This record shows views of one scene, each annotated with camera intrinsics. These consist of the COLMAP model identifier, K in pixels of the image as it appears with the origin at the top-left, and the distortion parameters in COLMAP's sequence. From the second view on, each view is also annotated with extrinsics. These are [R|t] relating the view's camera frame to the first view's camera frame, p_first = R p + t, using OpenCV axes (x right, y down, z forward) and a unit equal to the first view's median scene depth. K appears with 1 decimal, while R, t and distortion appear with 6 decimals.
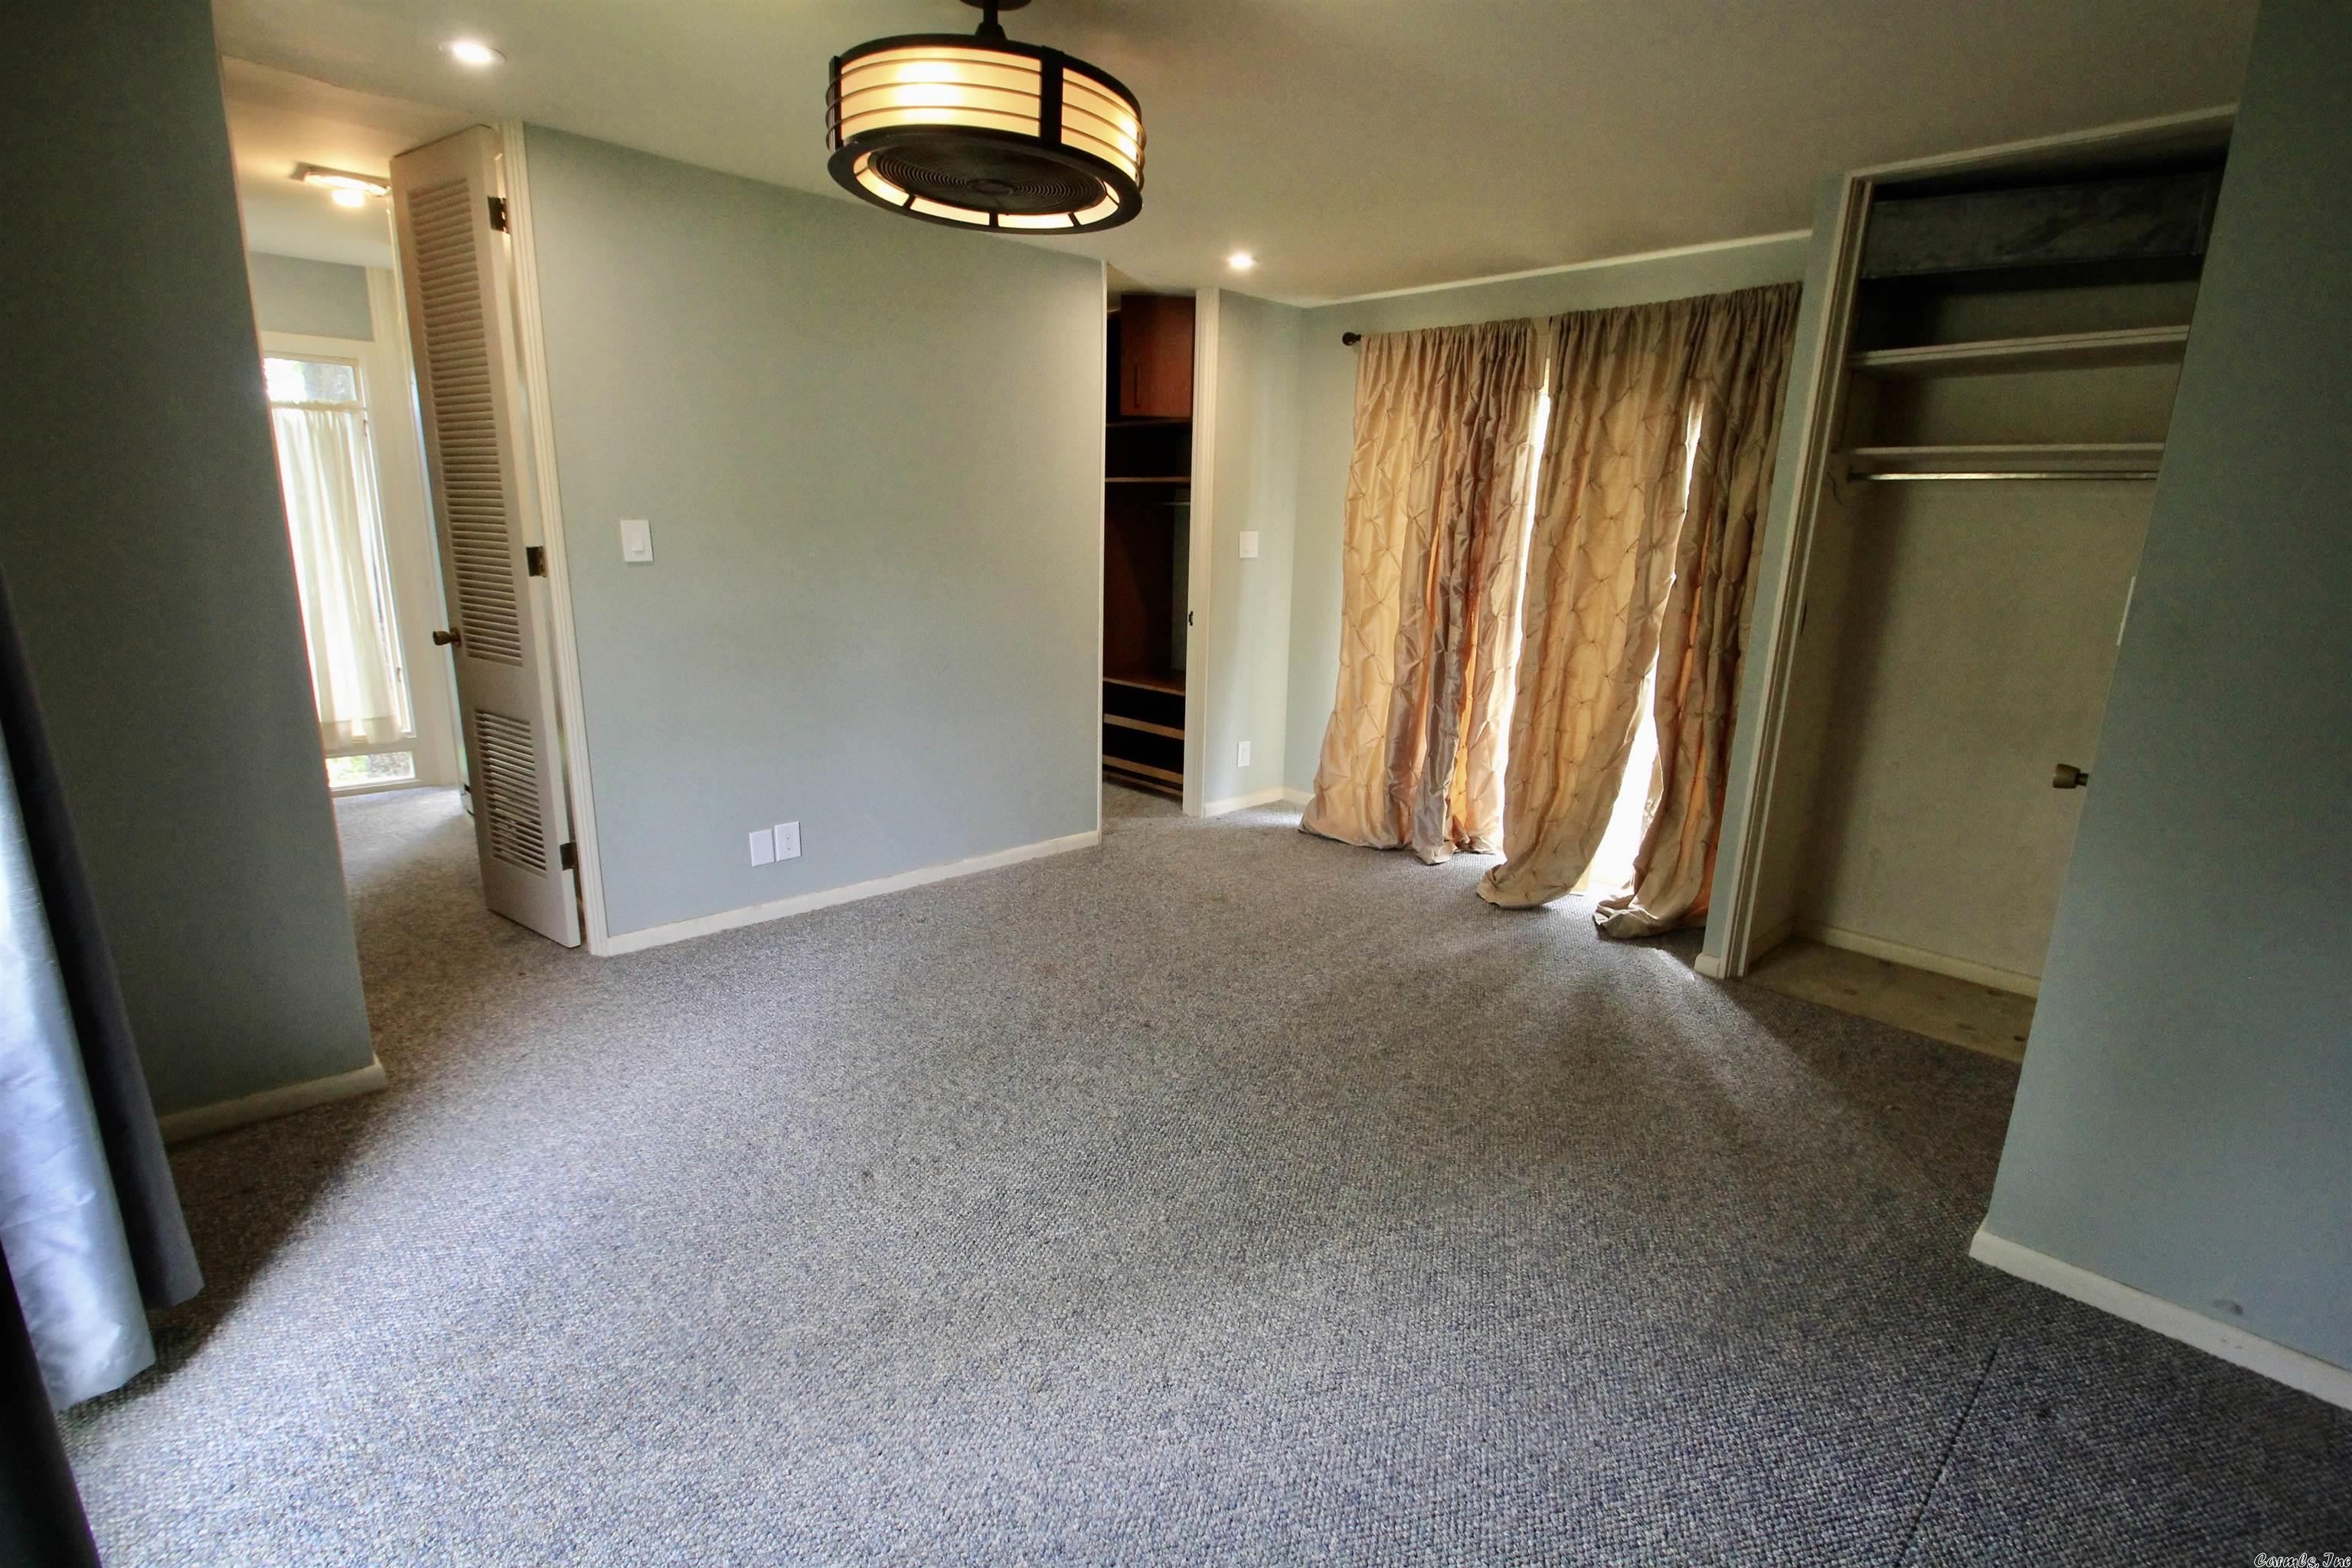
lens RADIAL K [[1084.1, 0, 1201.9], [0, 1084.1, 784.0], [0, 0, 1]] dist [-0.001202, -0.000075]
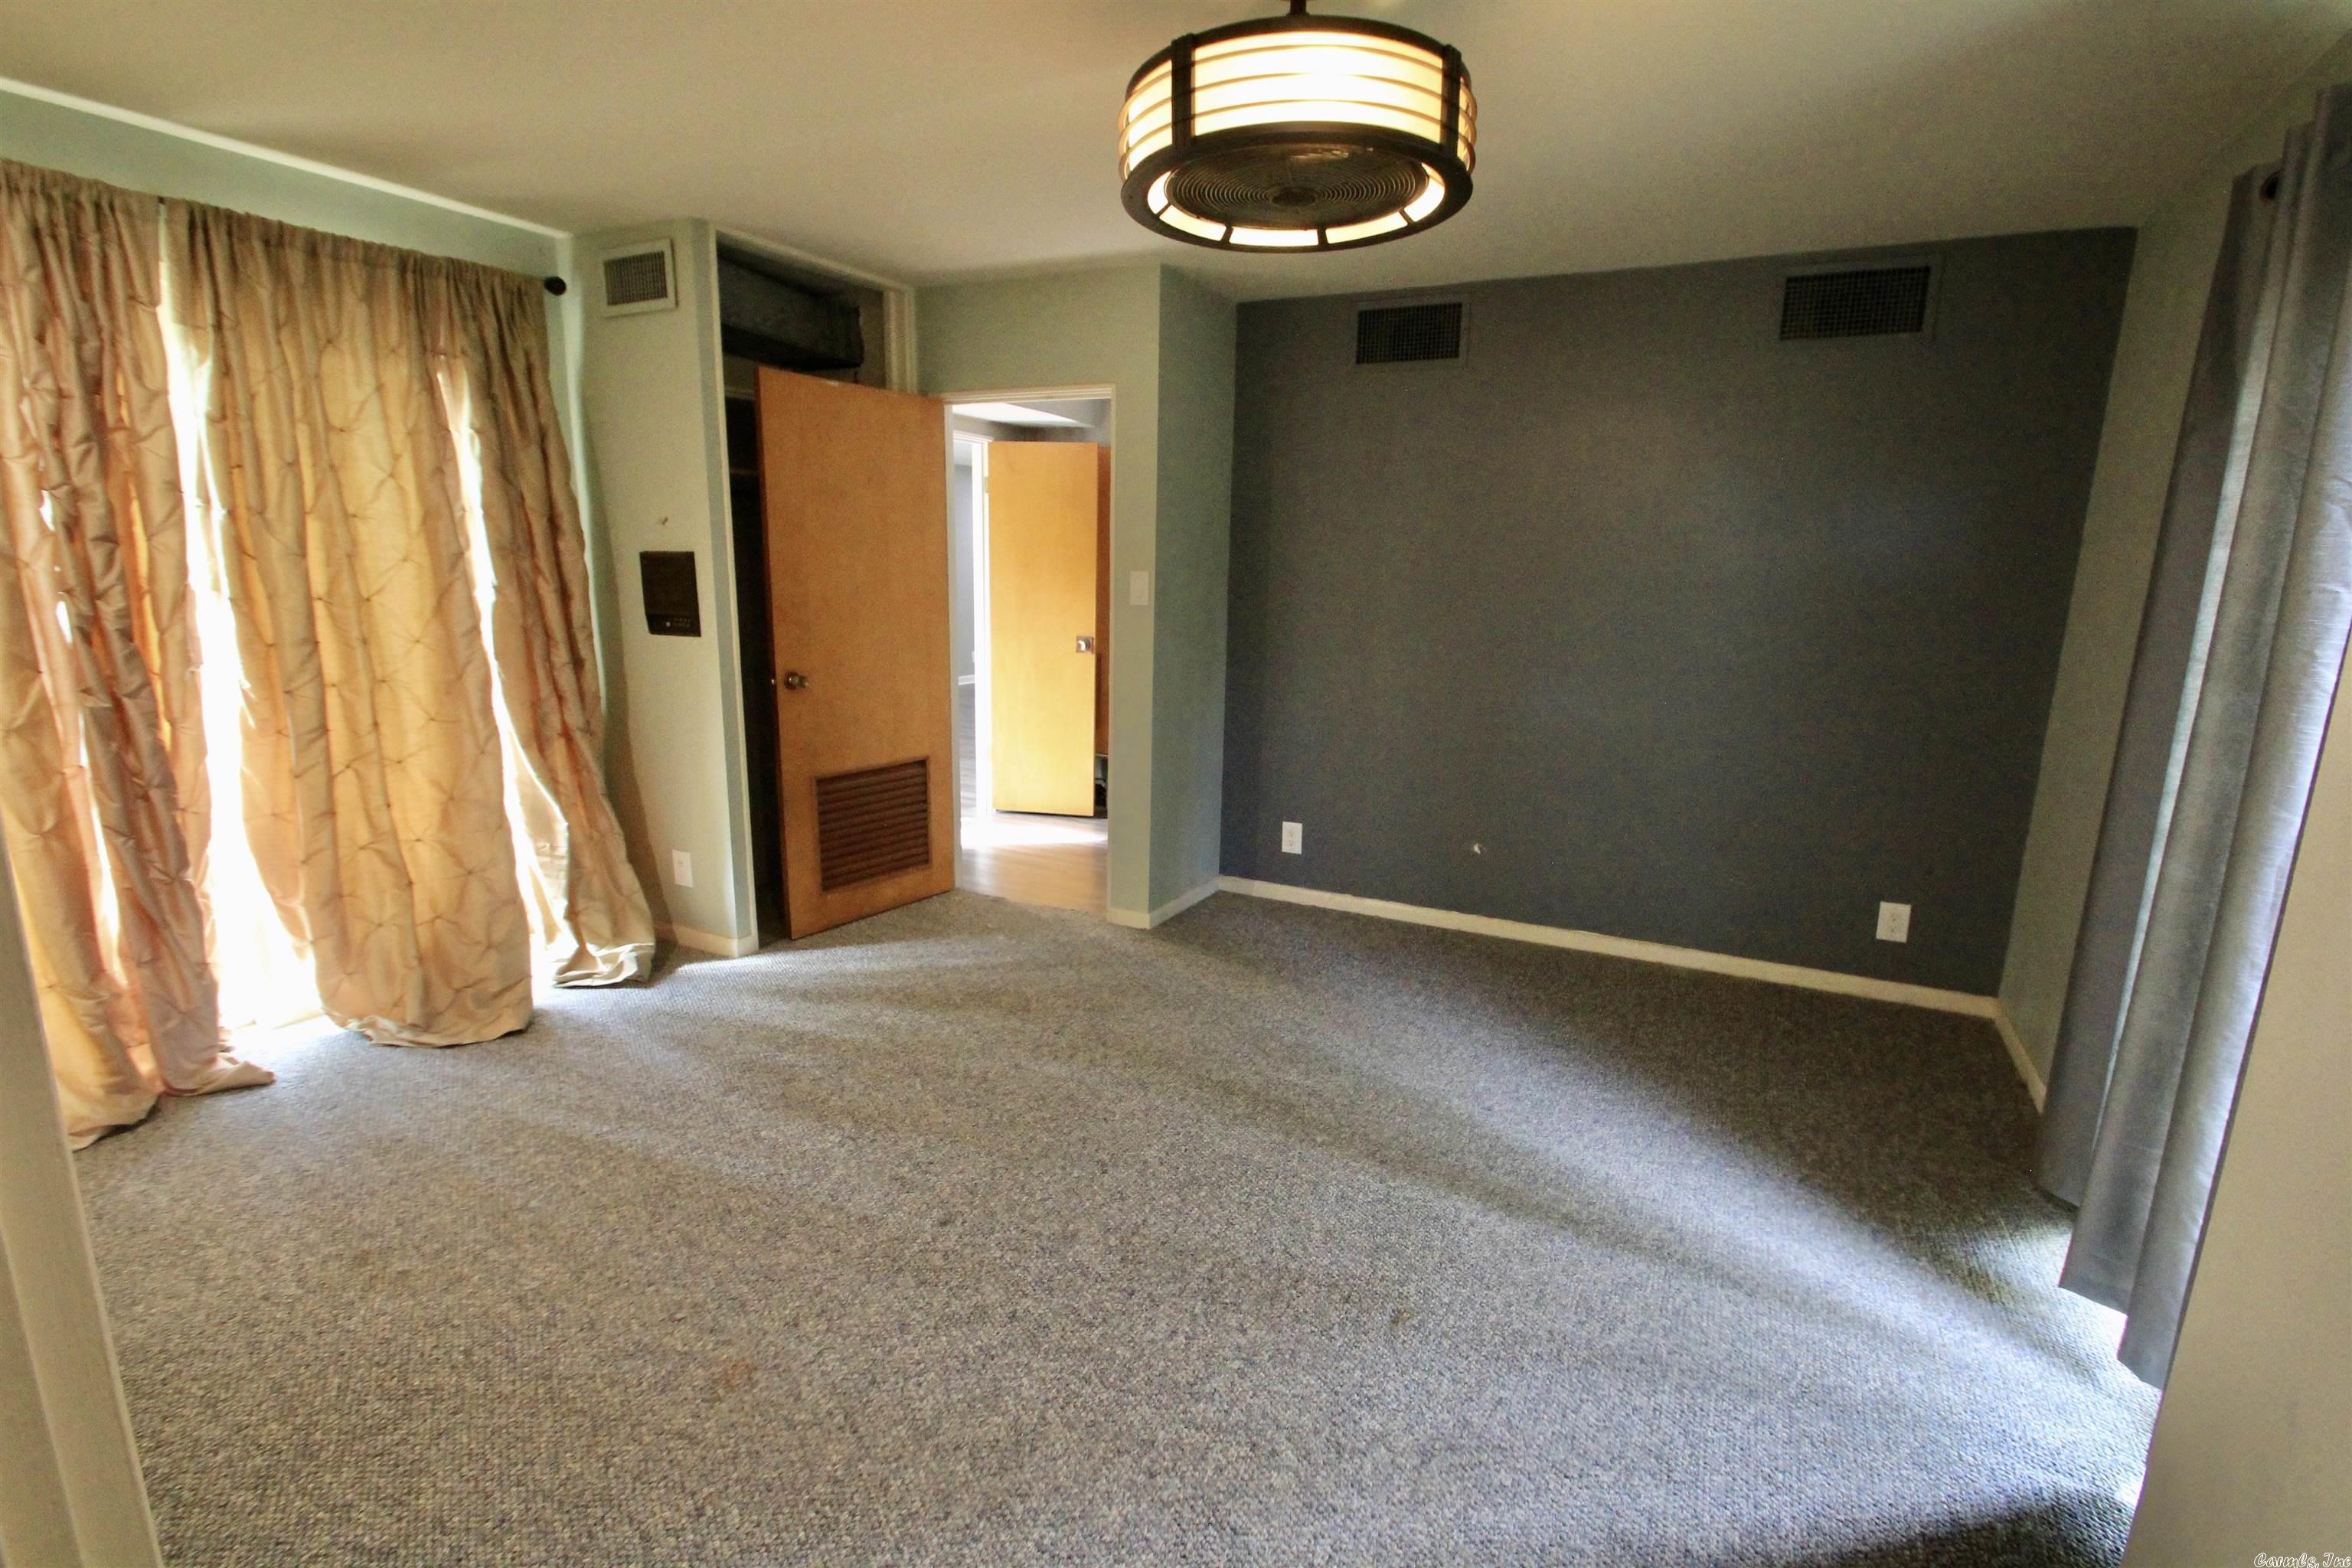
lens RADIAL K [[1084.1, 0, 1201.9], [0, 1084.1, 784.0], [0, 0, 1]] dist [-0.001202, -0.000075]
pose [[-0.299327, -0.235611, 0.924603, -0.581639], [0.187582, 0.935590, 0.299138, -0.204377], [-0.935530, 0.262979, -0.235851, 0.742393]]
